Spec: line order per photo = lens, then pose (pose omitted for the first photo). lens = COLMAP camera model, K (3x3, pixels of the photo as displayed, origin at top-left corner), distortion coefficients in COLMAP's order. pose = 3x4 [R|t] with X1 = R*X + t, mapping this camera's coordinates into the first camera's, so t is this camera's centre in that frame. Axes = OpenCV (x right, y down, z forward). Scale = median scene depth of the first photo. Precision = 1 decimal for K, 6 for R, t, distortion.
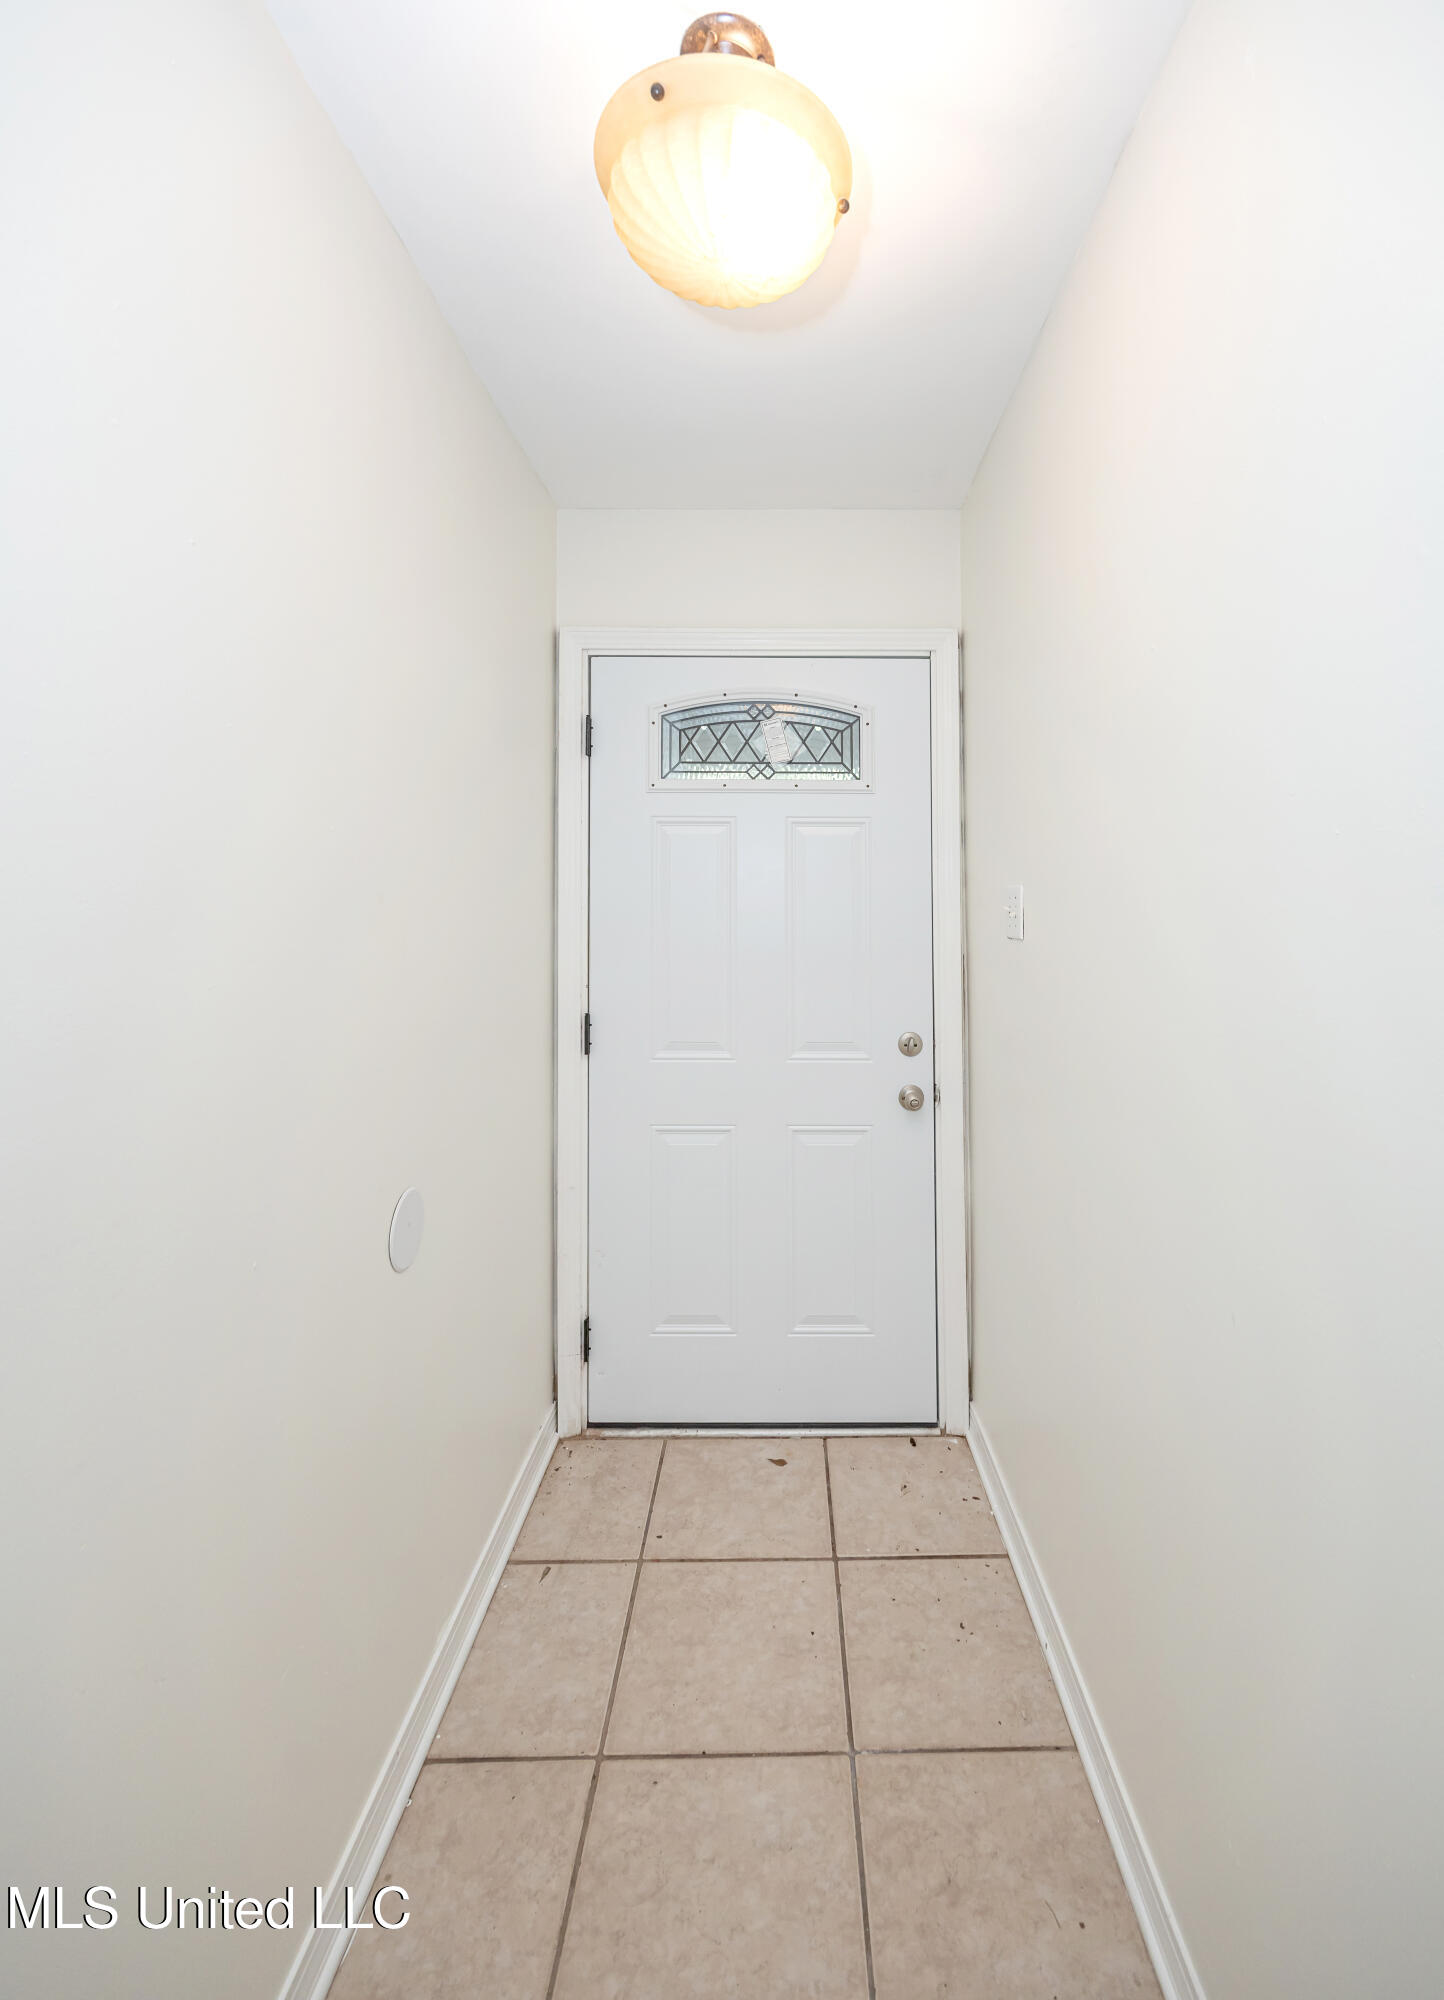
lens RADIAL K [[998.5, 0, 722.7], [0, 998.5, 876.9], [0, 0, 1]] dist [-0.002568, -0.000874]
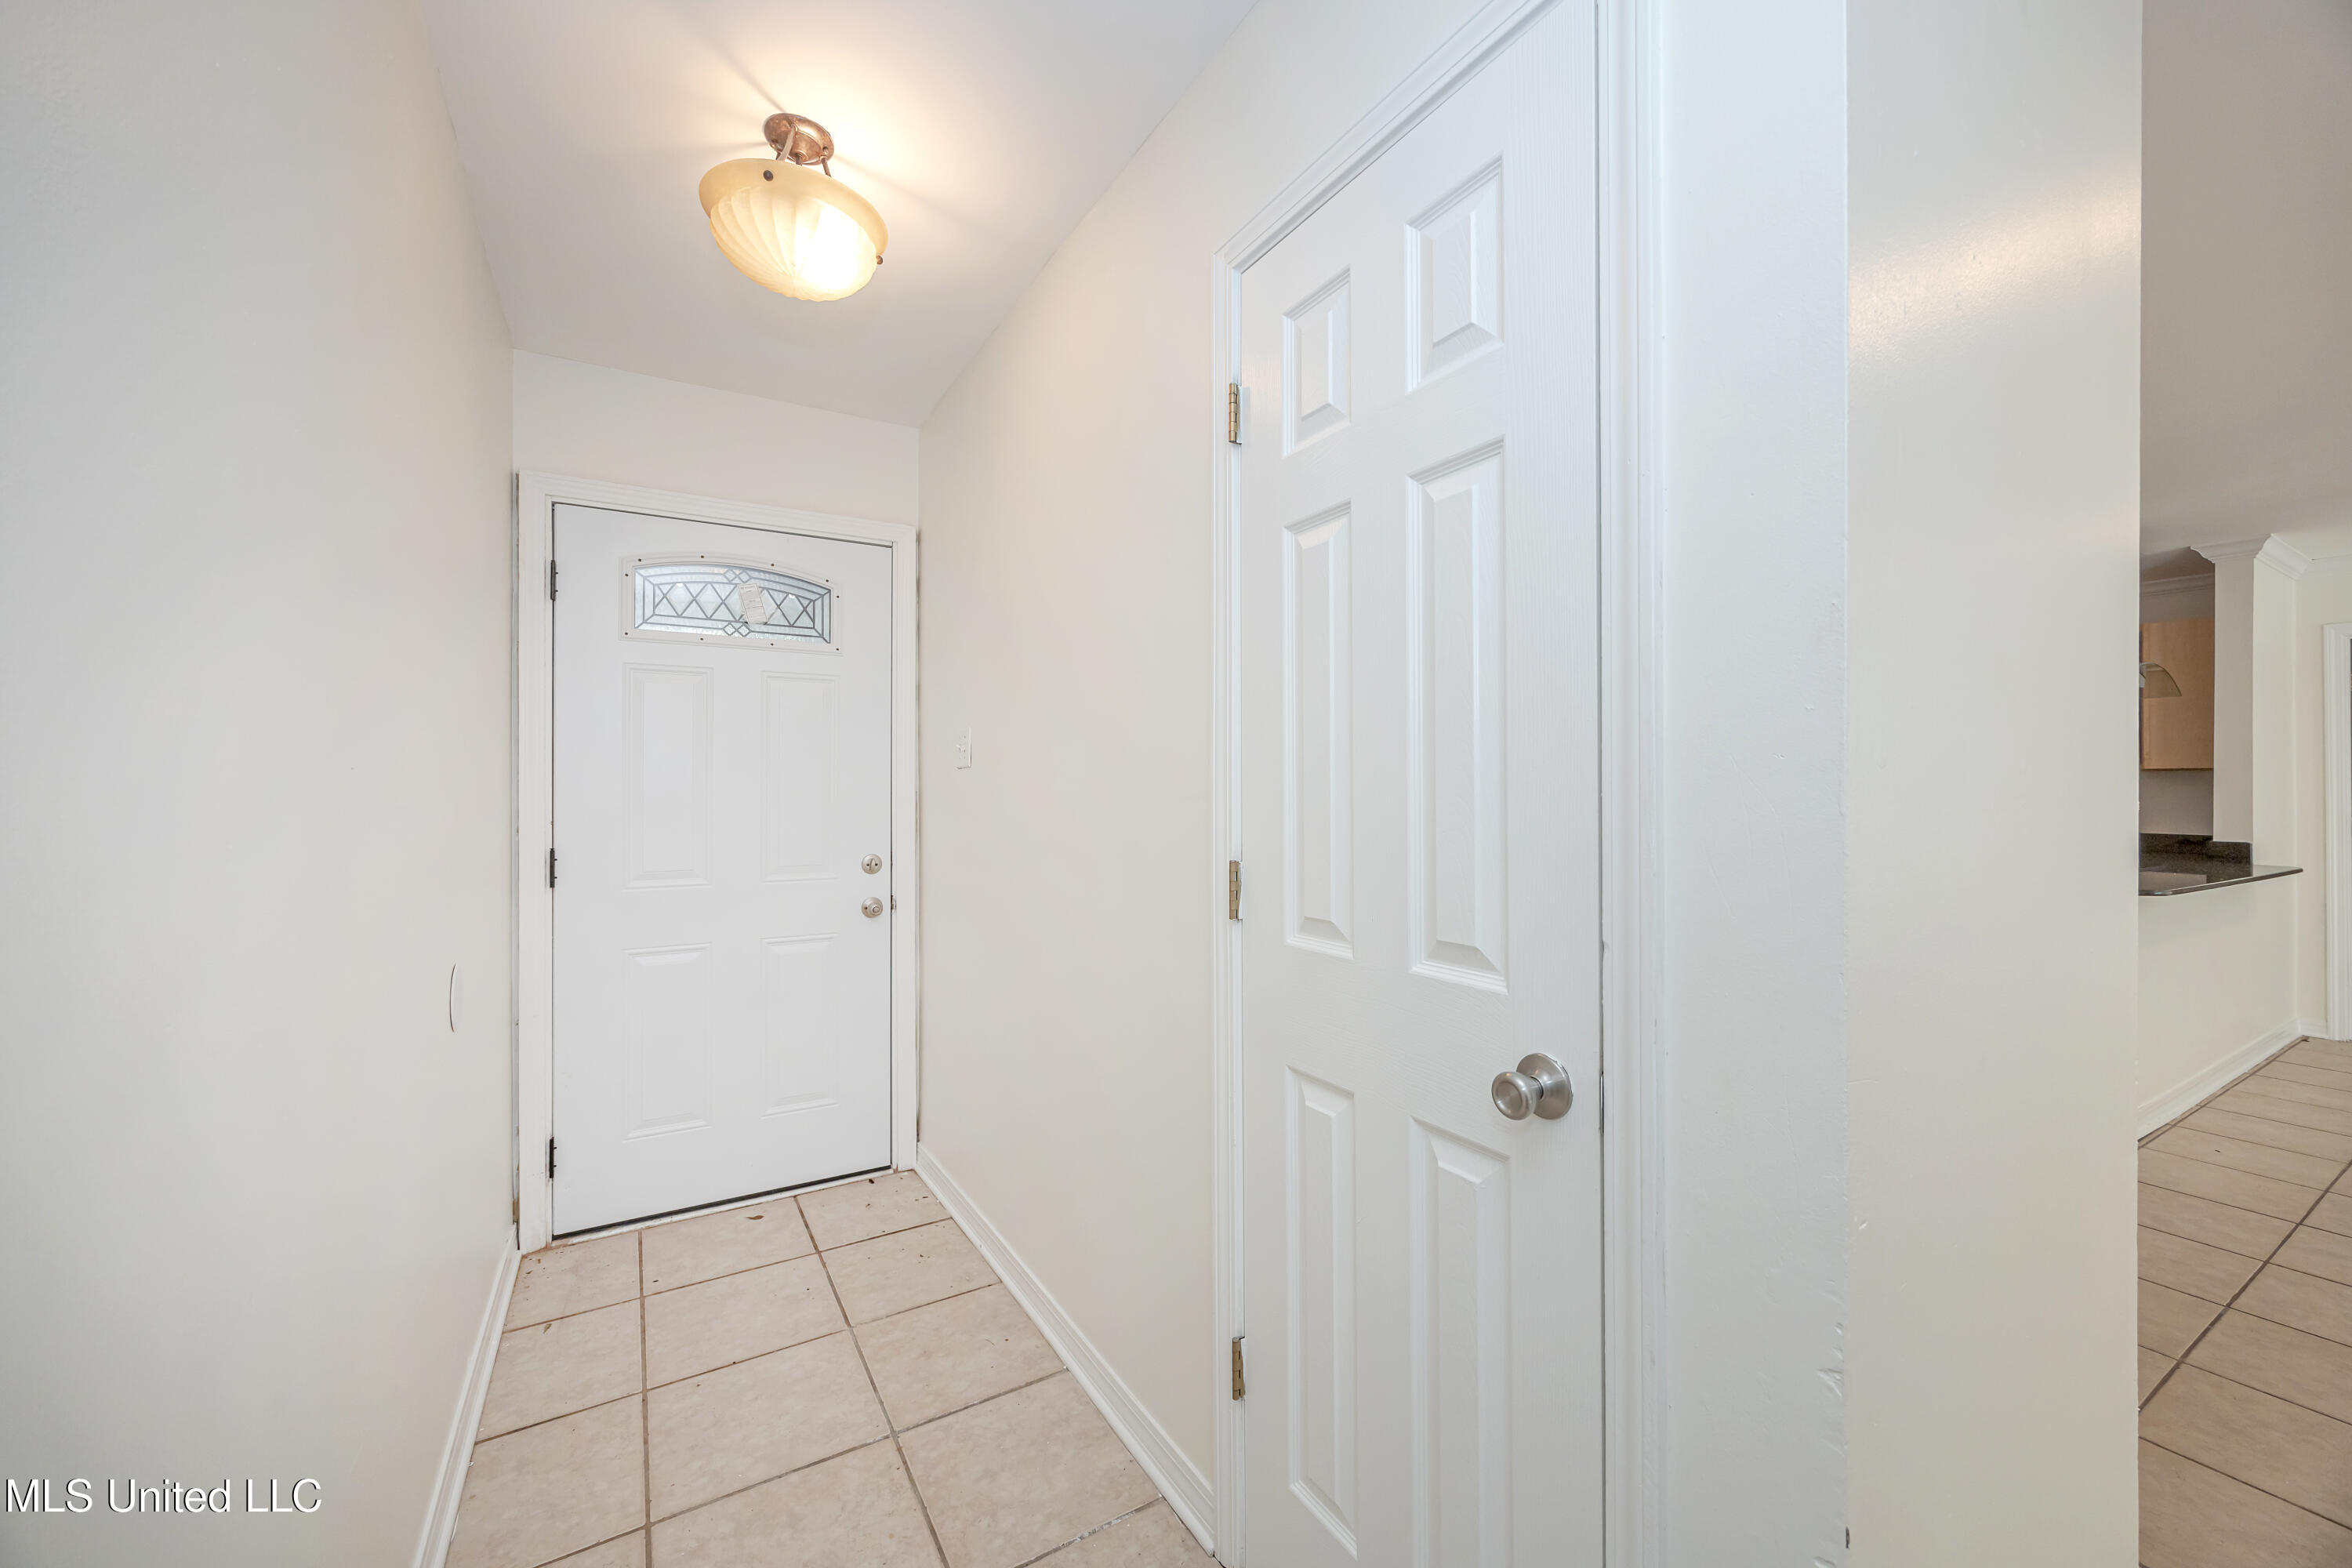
lens RADIAL K [[911.2, 0, 1167.8], [0, 911.2, 768.0], [0, 0, 1]] dist [-0.000149, 0.000251]
pose [[0.865480, 0.007238, 0.500892, -0.058620], [-0.020564, 0.999566, 0.021089, 0.019990], [-0.500522, -0.028552, 0.865253, -0.142656]]
